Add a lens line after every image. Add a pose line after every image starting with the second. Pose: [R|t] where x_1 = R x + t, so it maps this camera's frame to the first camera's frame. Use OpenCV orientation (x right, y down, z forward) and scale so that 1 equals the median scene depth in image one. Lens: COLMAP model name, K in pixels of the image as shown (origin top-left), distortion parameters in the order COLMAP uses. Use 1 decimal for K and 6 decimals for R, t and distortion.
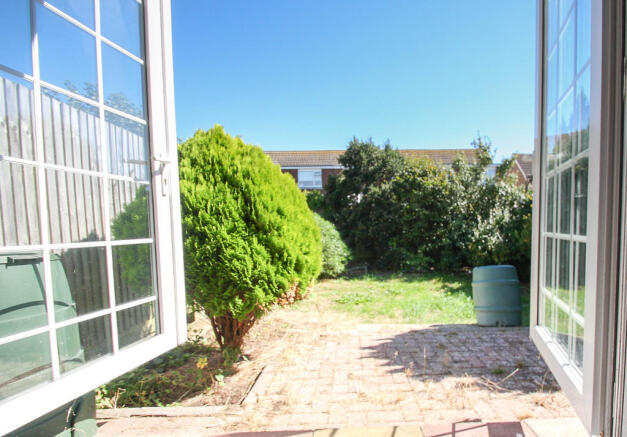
lens RADIAL K [[309.9, 0, 364.4], [0, 309.9, 241.1], [0, 0, 1]] dist [-0.001102, -0.000051]
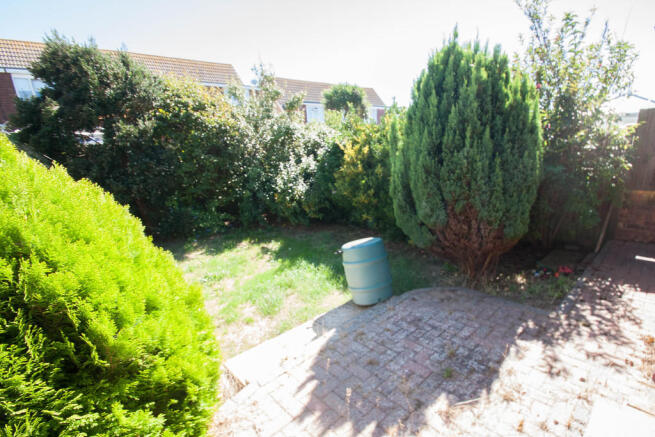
lens RADIAL K [[308.2, 0, 362.7], [0, 308.2, 242.0], [0, 0, 1]] dist [0.011467, -0.015748]
pose [[0.724069, -0.229890, 0.650288, -0.291657], [0.066851, 0.961771, 0.265569, -0.248654], [-0.686480, -0.148818, 0.711757, 0.485520]]
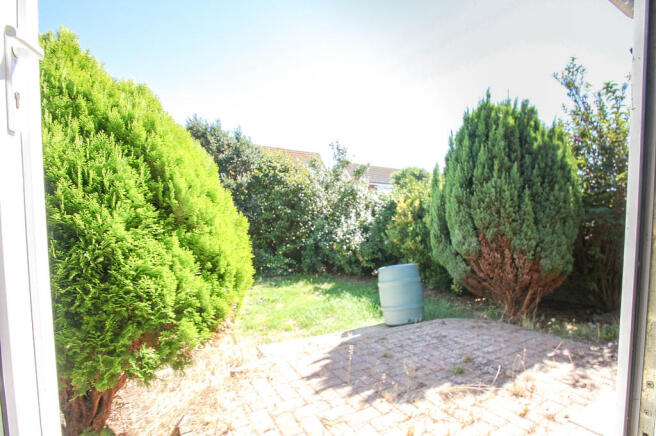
lens RADIAL K [[308.7, 0, 363.2], [0, 308.7, 241.5], [0, 0, 1]] dist [0.011467, -0.015748]
pose [[0.855414, -0.010556, 0.517838, -0.307303], [0.011055, 0.999937, 0.002123, 0.000268], [-0.517828, 0.003909, 0.855476, 0.278090]]
